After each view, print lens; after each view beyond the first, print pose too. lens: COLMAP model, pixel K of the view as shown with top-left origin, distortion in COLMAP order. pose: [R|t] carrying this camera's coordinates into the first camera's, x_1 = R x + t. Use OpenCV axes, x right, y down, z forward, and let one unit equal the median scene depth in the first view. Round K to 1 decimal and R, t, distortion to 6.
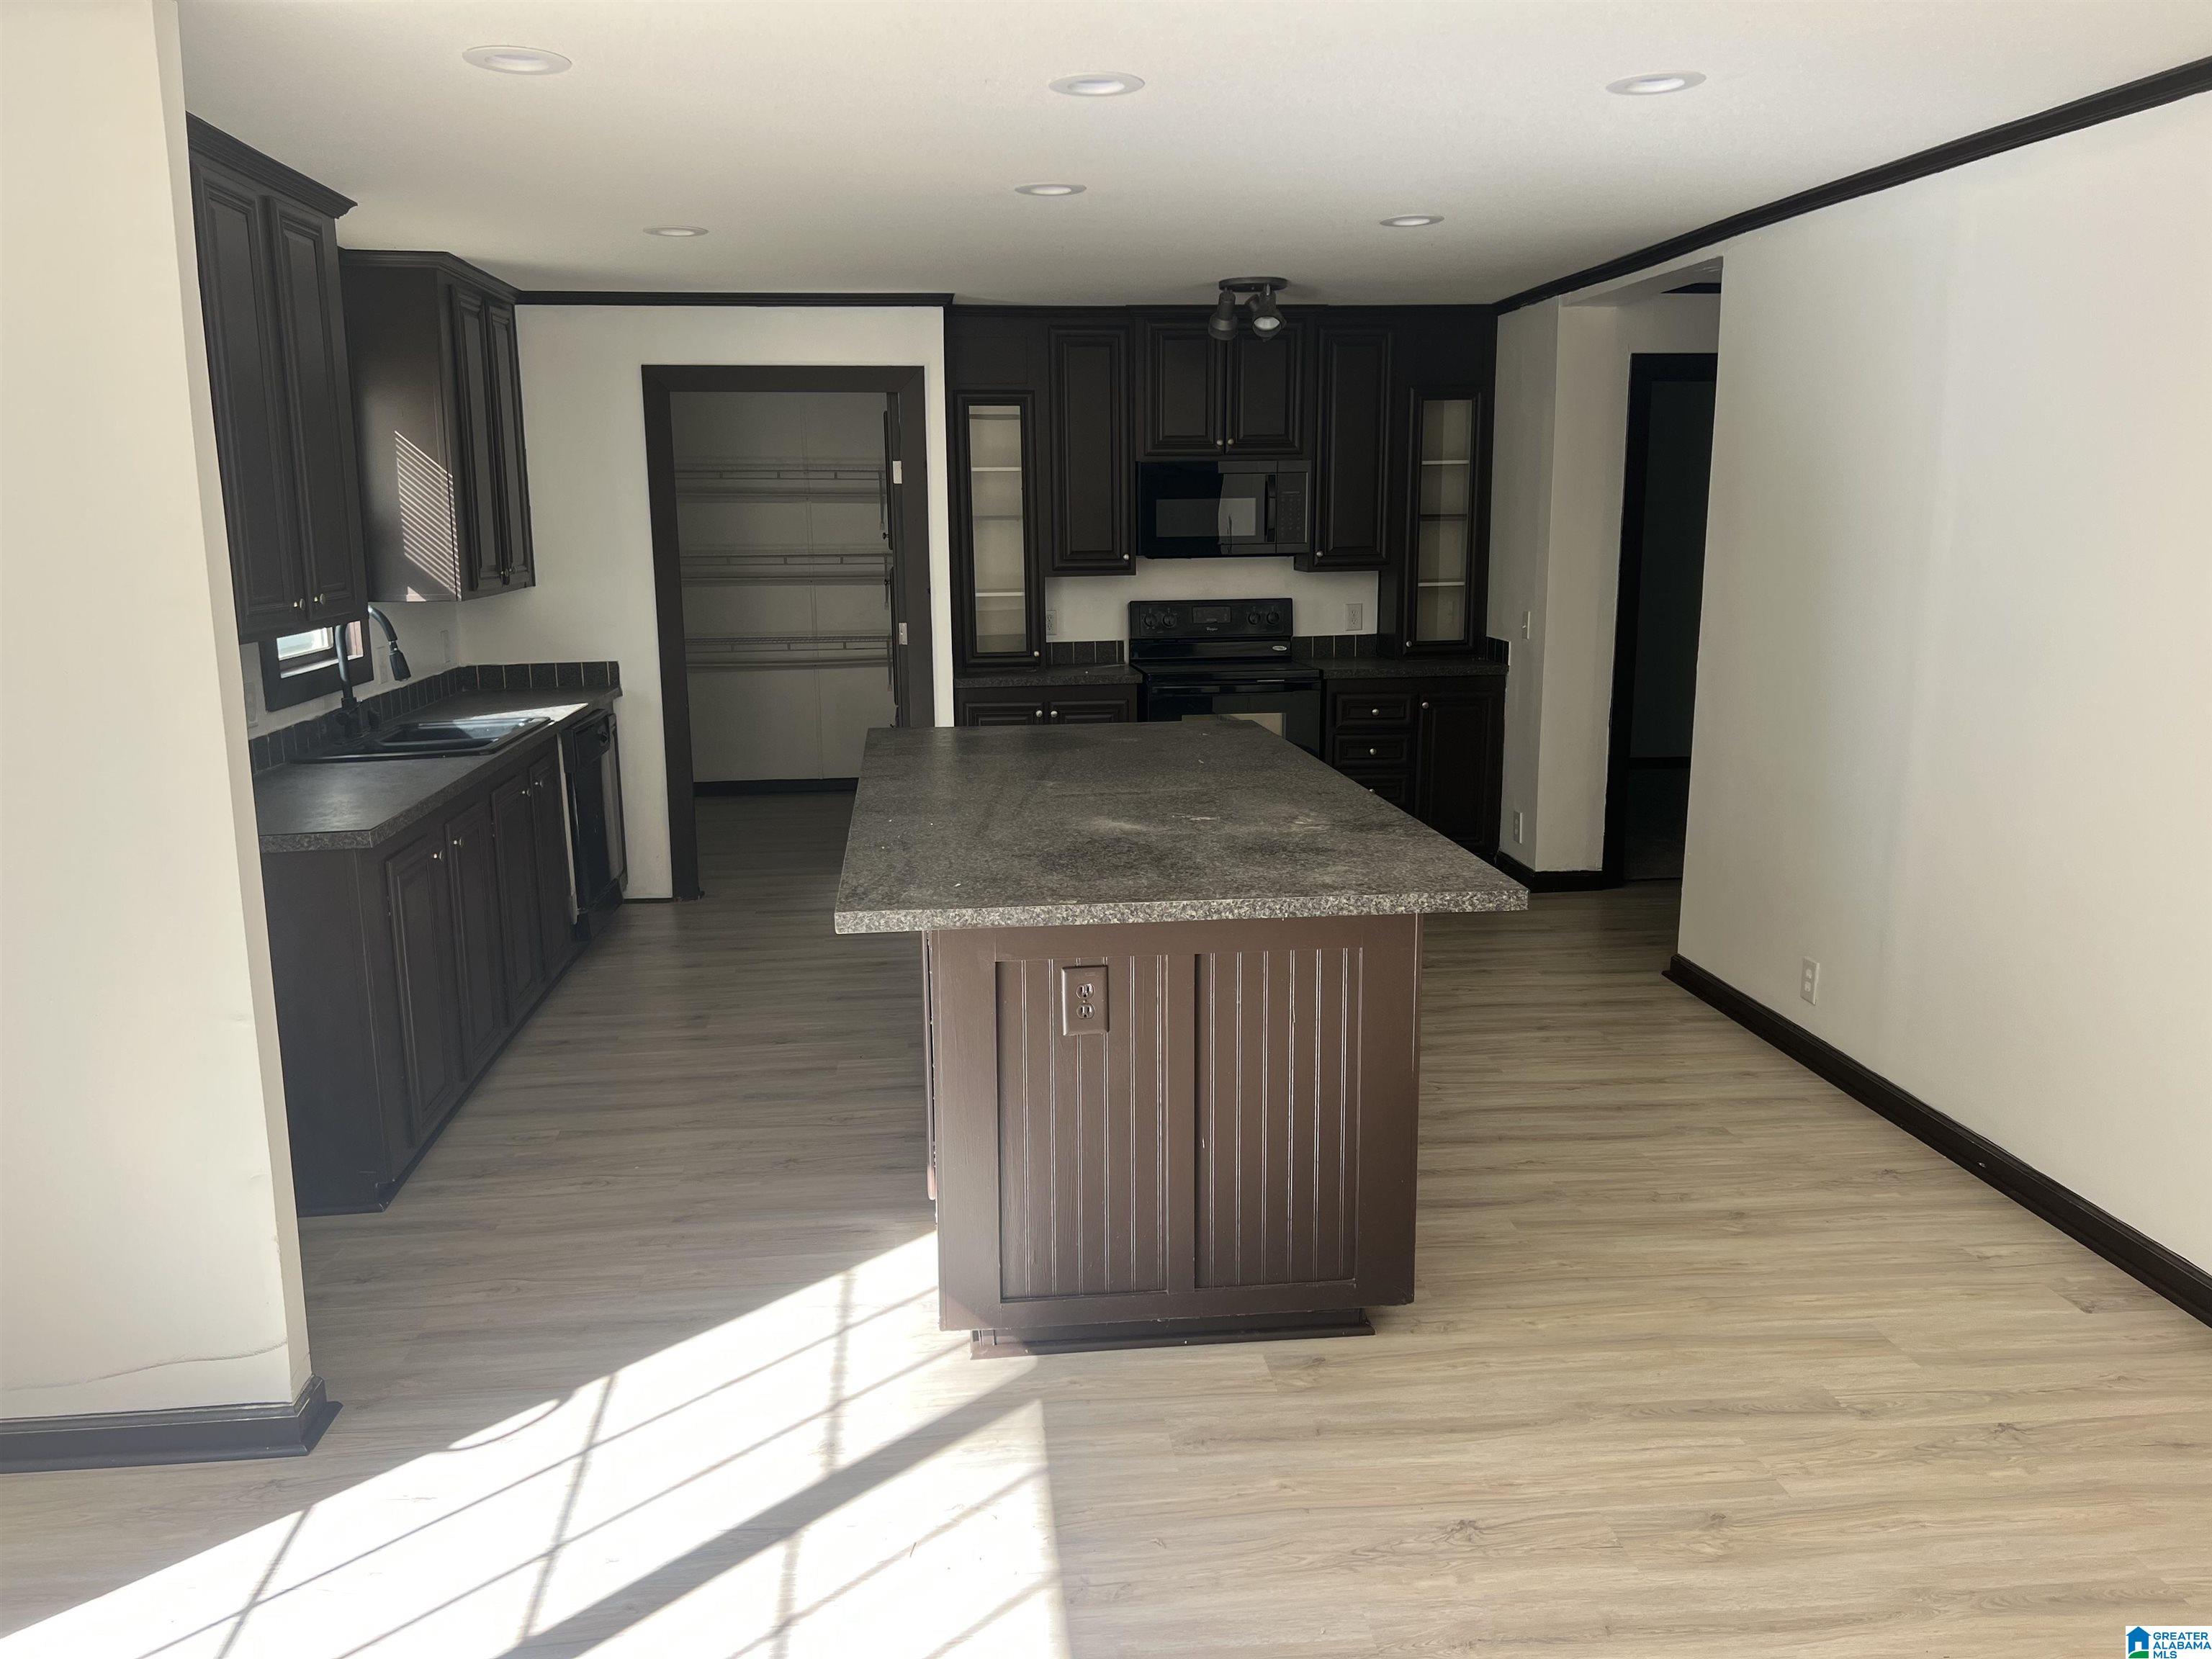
lens RADIAL K [[1666.6, 0, 1103.3], [0, 1666.6, 825.1], [0, 0, 1]] dist [0.058844, -0.053756]
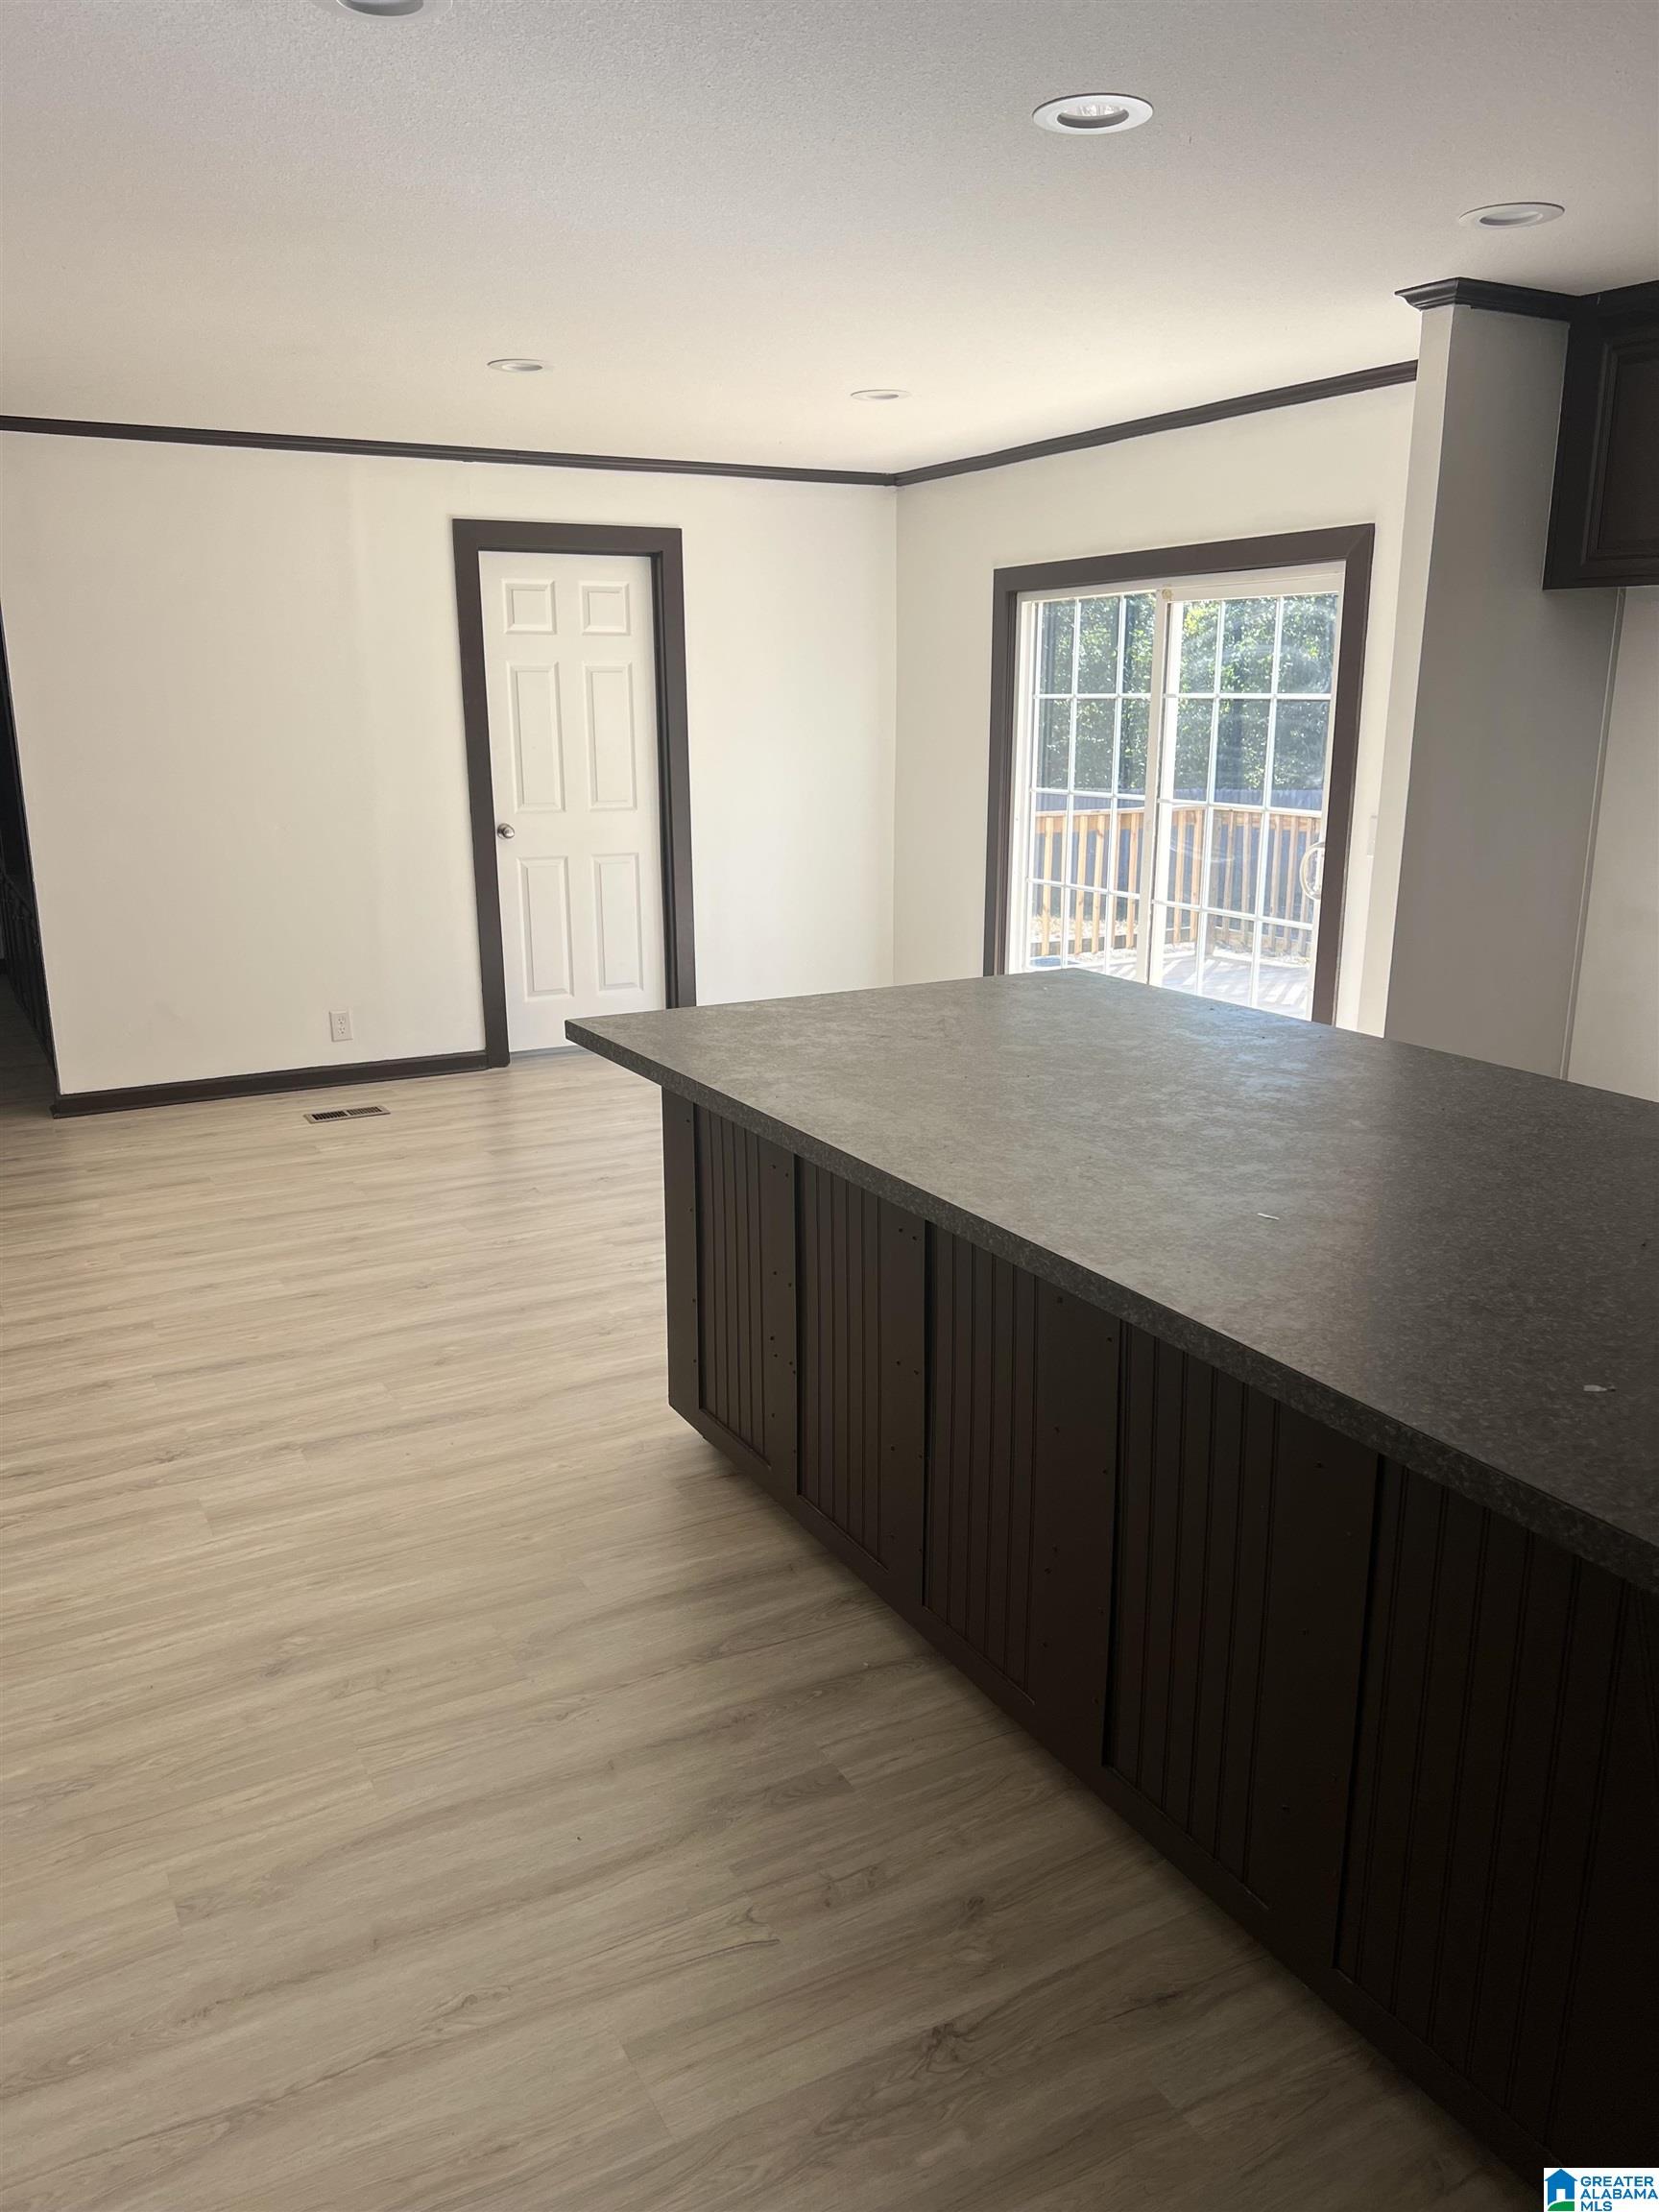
lens RADIAL K [[1666.6, 0, 826.9], [0, 1666.6, 1107.7], [0, 0, 1]] dist [0.058844, -0.053756]
pose [[-0.922861, 0.103476, -0.370973, 0.373460], [-0.065192, 0.907360, 0.415269, -0.274129], [0.379576, 0.407420, -0.830621, 1.471084]]
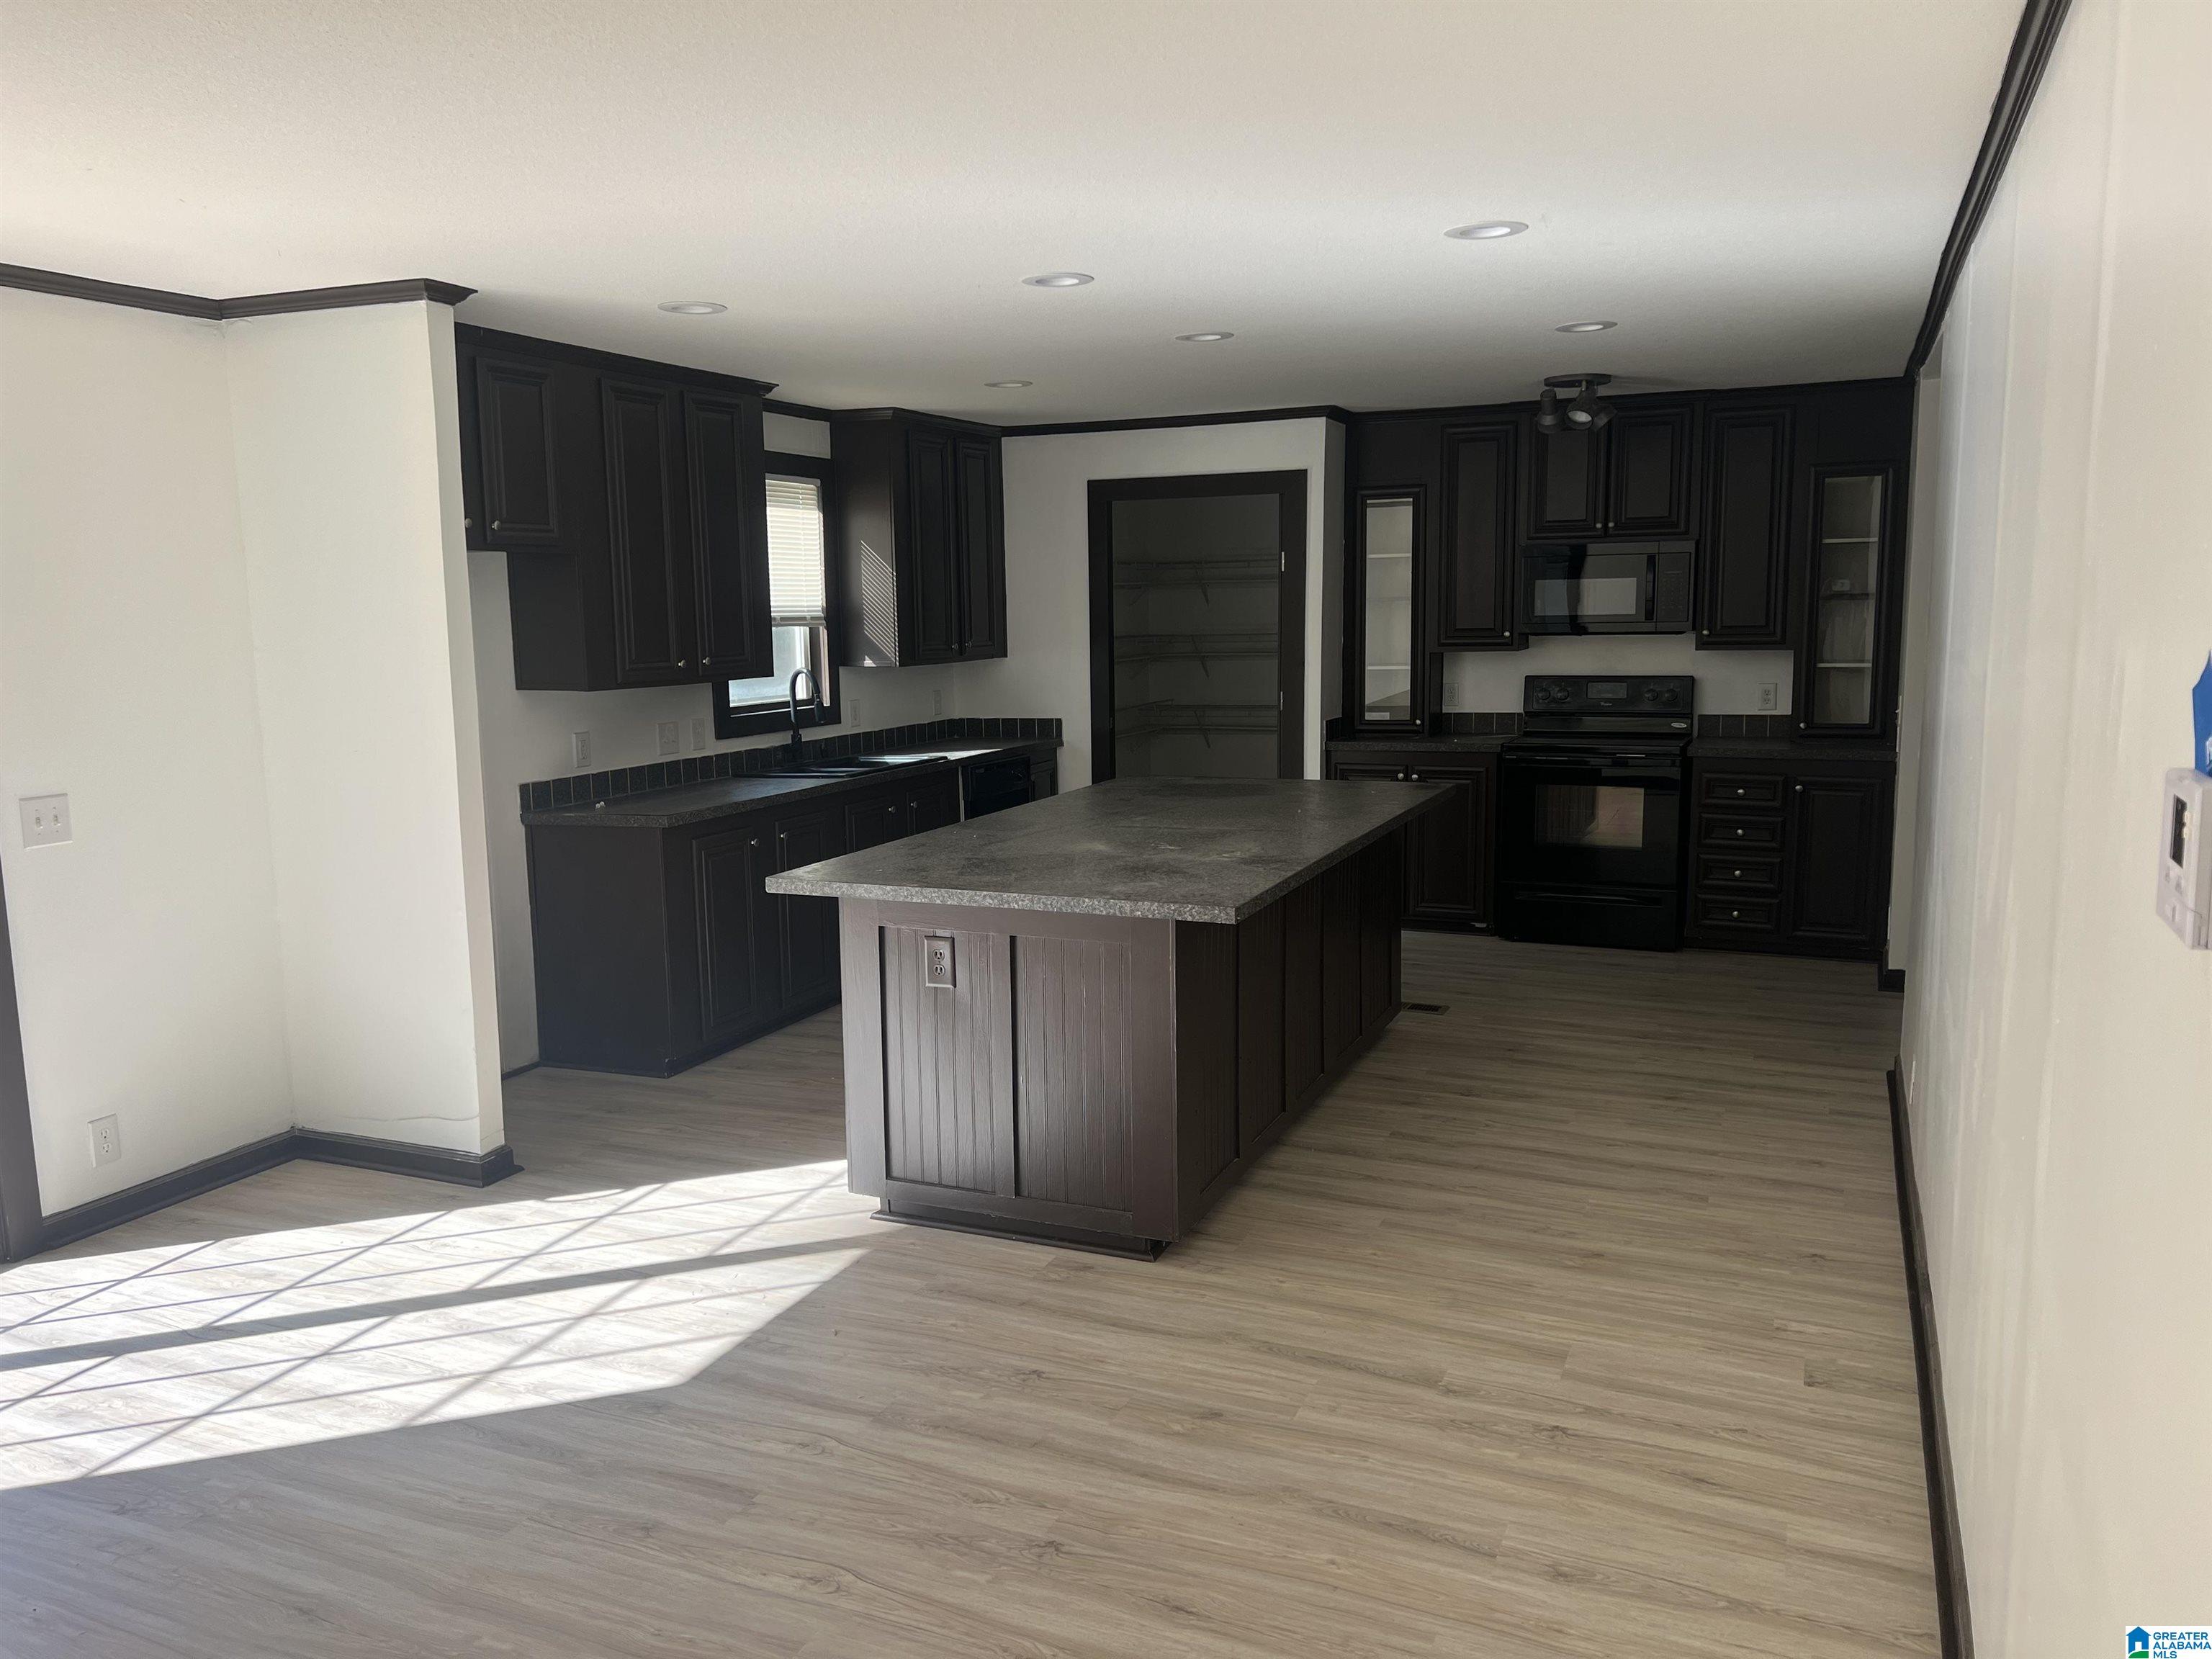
lens RADIAL K [[1666.6, 0, 1086.6], [0, 1666.6, 830.1], [0, 0, 1]] dist [0.058844, -0.053756]
pose [[0.865974, 0.064698, -0.495887, 0.564907], [-0.084943, 0.996217, -0.018361, 0.010134], [0.492823, 0.058022, 0.868193, -0.088847]]
